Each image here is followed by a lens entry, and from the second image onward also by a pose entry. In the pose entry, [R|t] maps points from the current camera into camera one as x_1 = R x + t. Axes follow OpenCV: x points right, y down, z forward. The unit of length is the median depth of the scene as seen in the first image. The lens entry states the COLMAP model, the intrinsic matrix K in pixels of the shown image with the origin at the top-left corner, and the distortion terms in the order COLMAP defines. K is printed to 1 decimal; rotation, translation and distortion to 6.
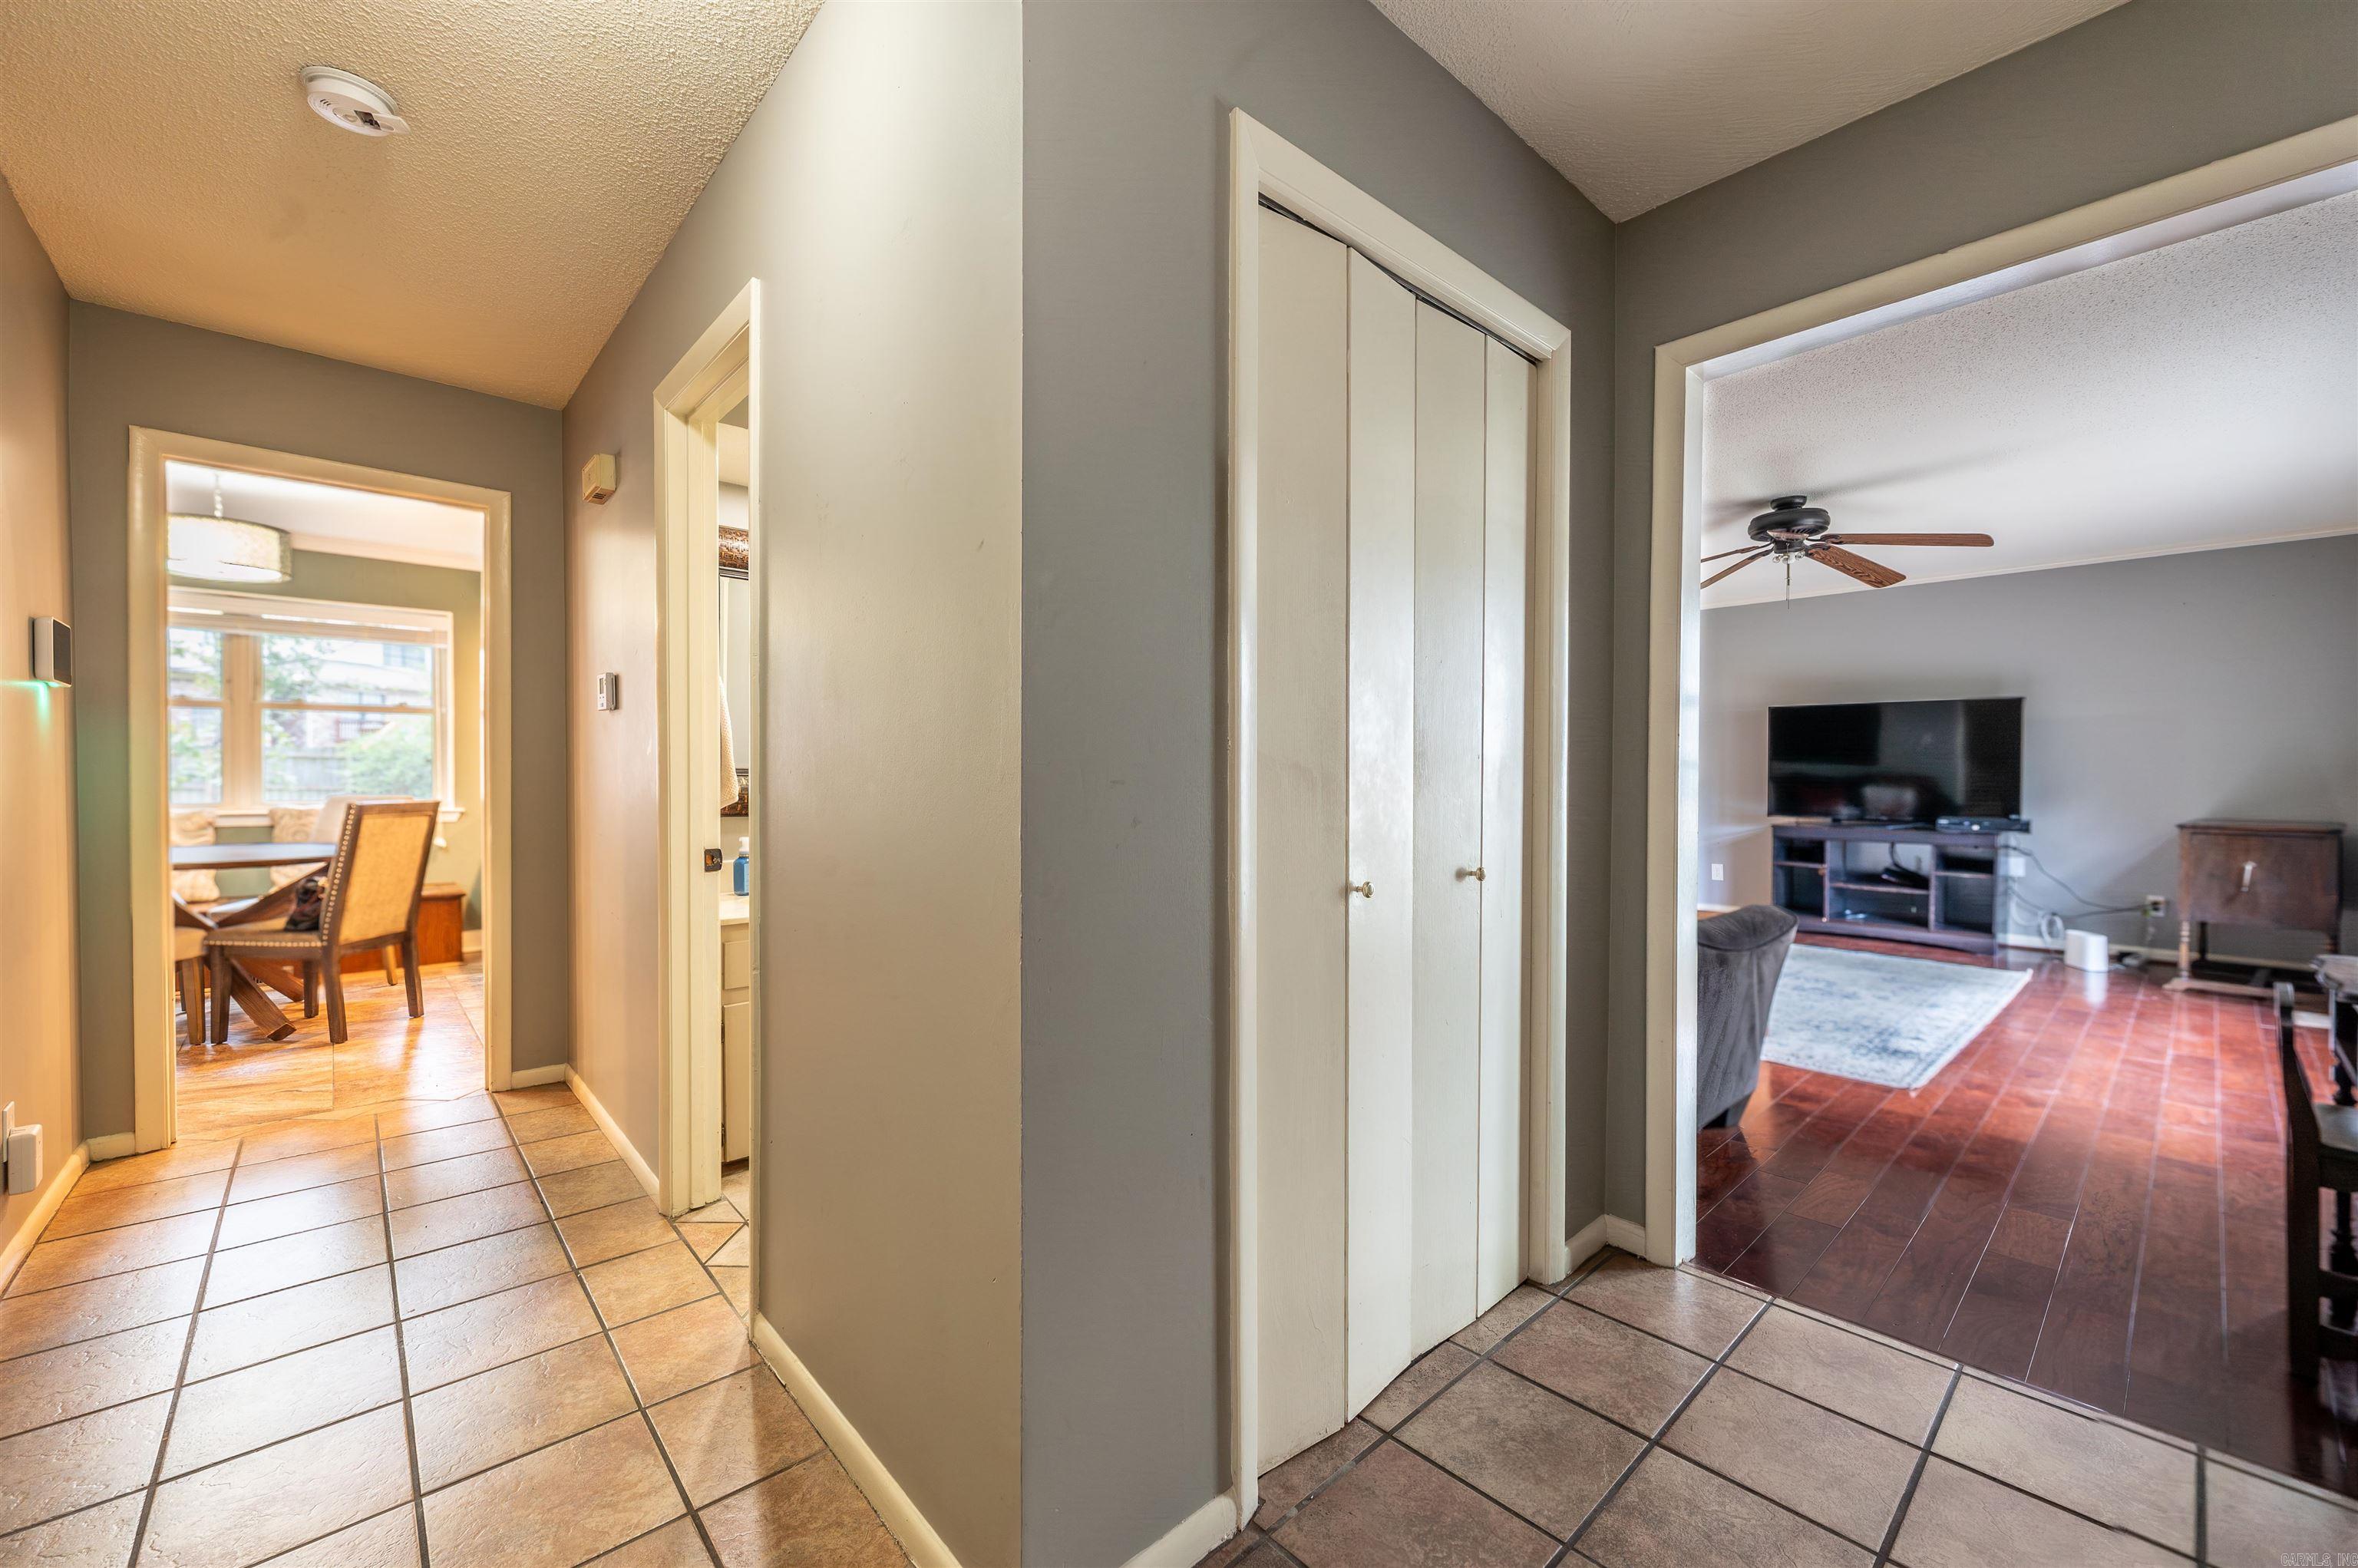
lens RADIAL K [[948.9, 0, 1167.8], [0, 948.9, 783.9], [0, 0, 1]] dist [0.000229, 0.000890]
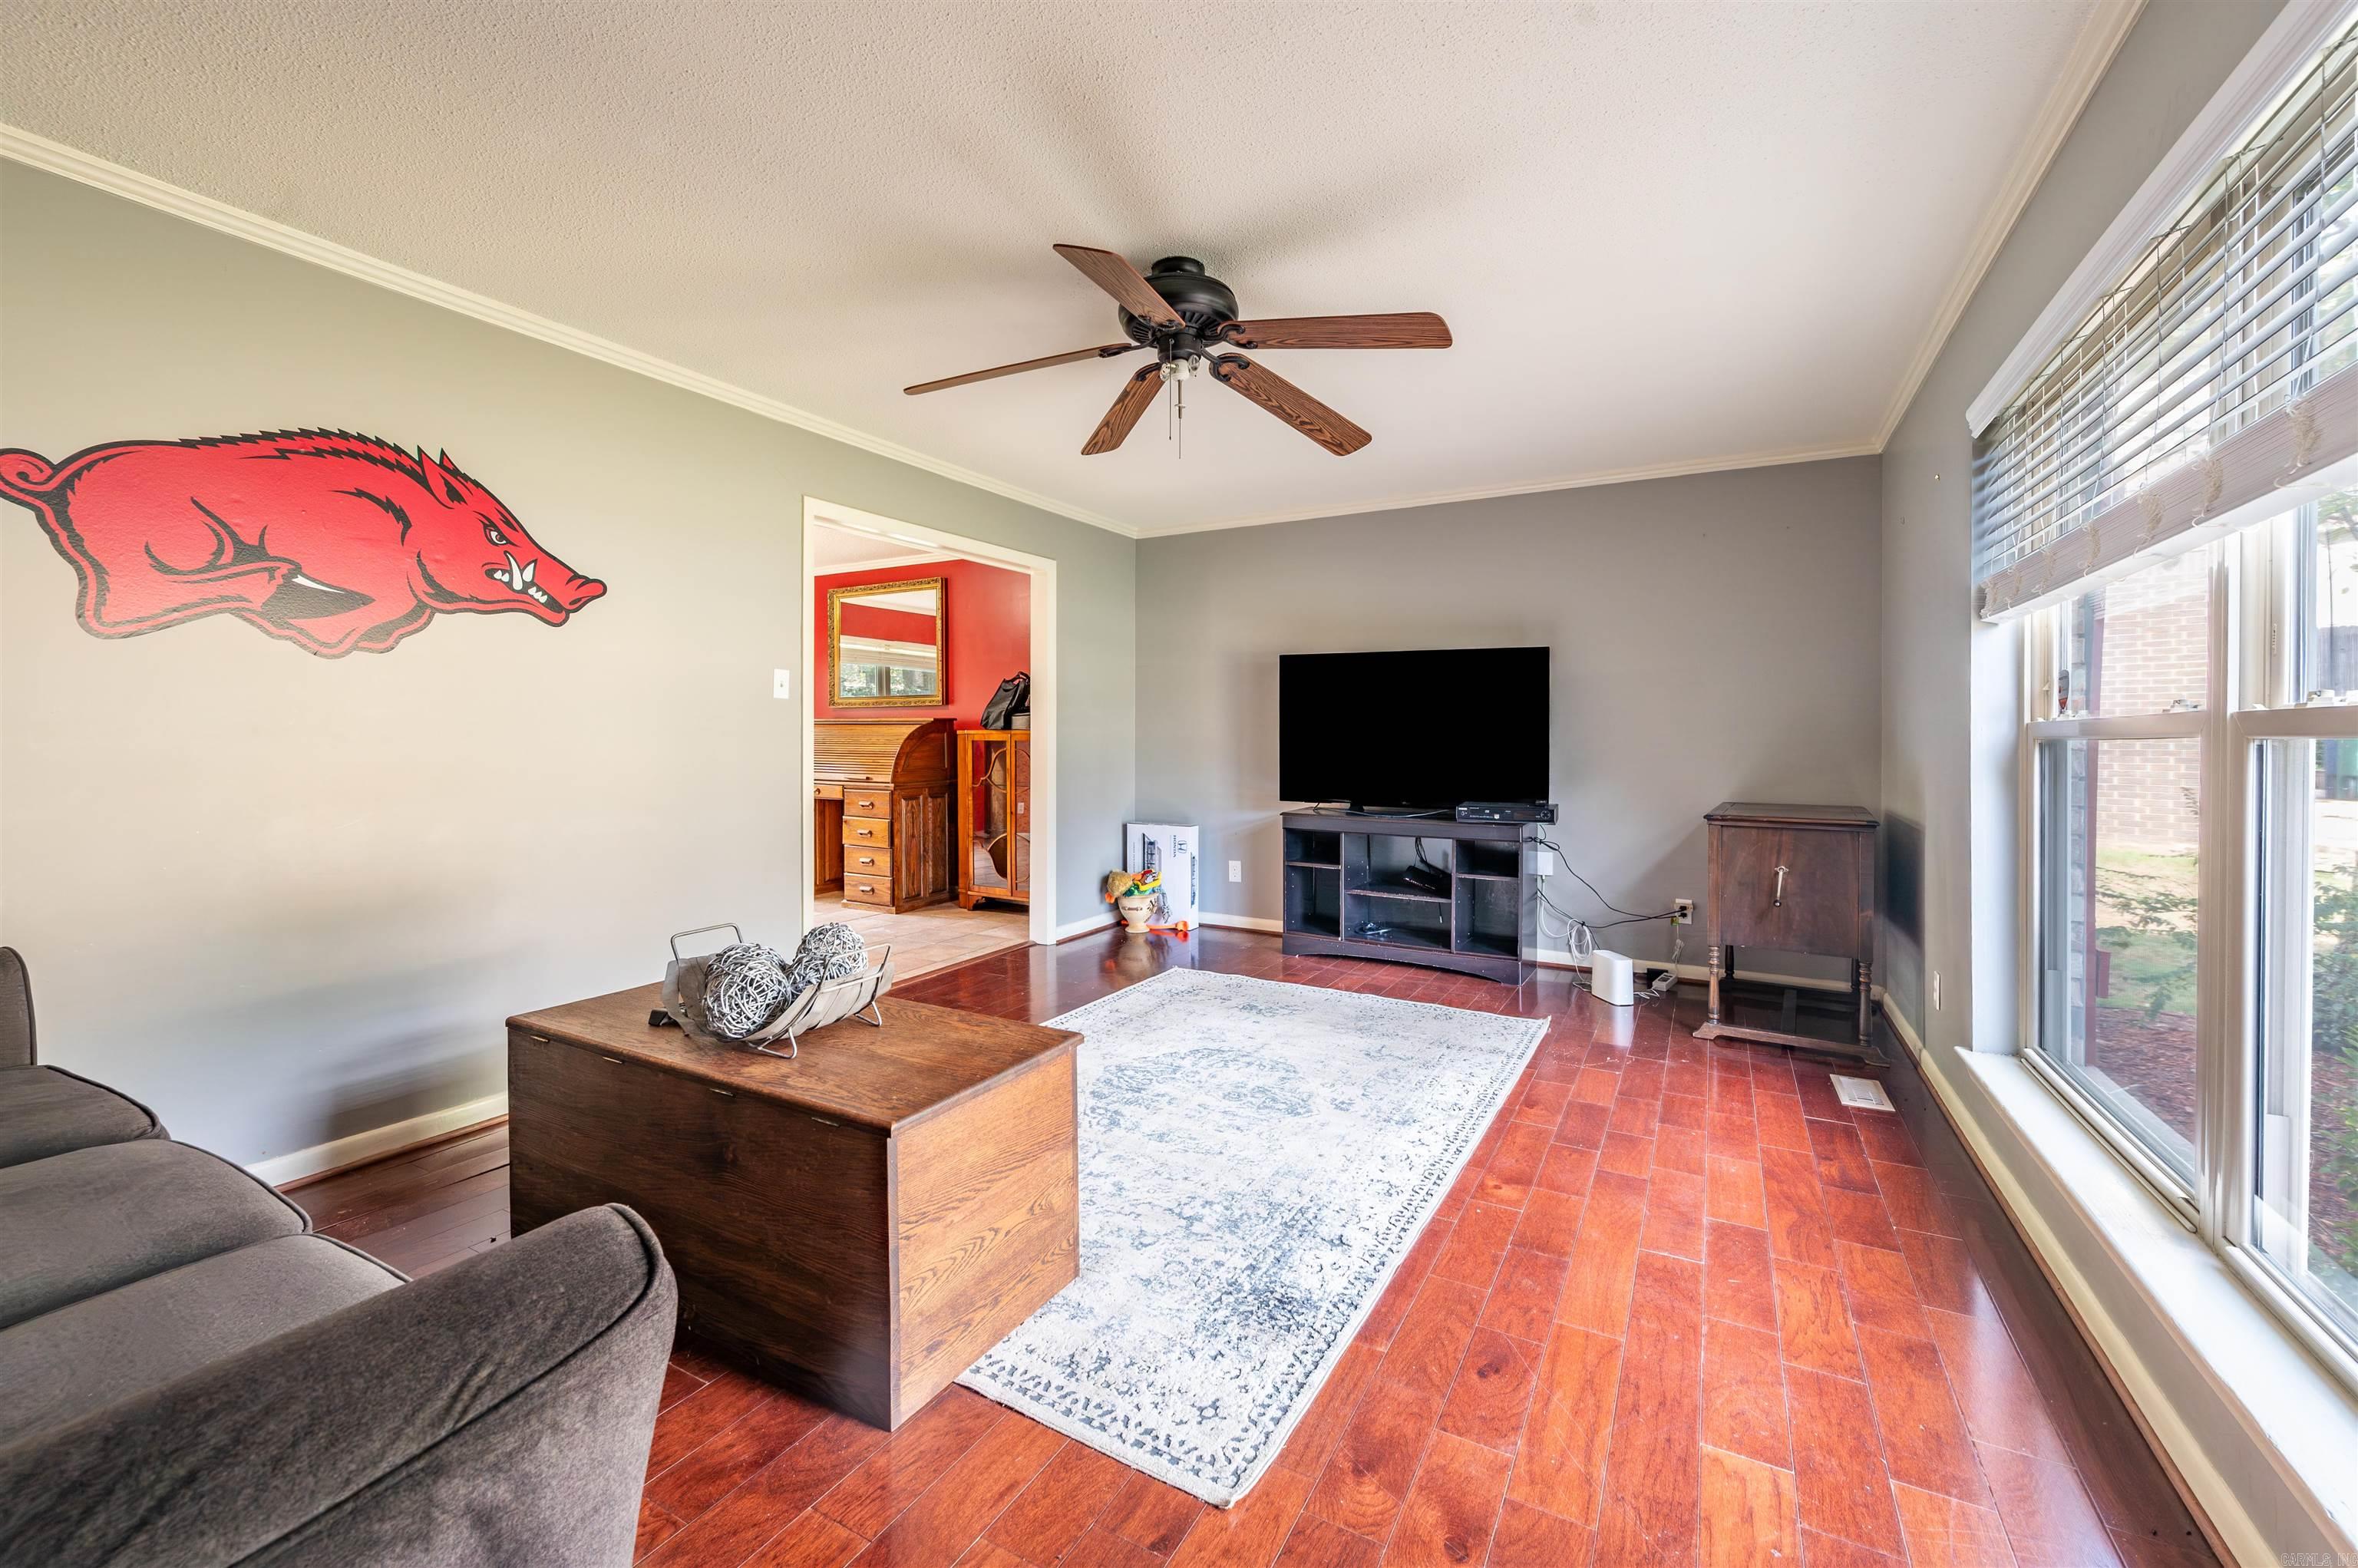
lens RADIAL K [[948.9, 0, 1171.6], [0, 948.9, 738.6], [0, 0, 1]] dist [0.000229, 0.000890]
pose [[0.951219, 0.005064, 0.308474, 0.242792], [0.000253, 0.999852, -0.017194, -0.002312], [-0.308516, 0.016434, 0.951077, 0.234961]]
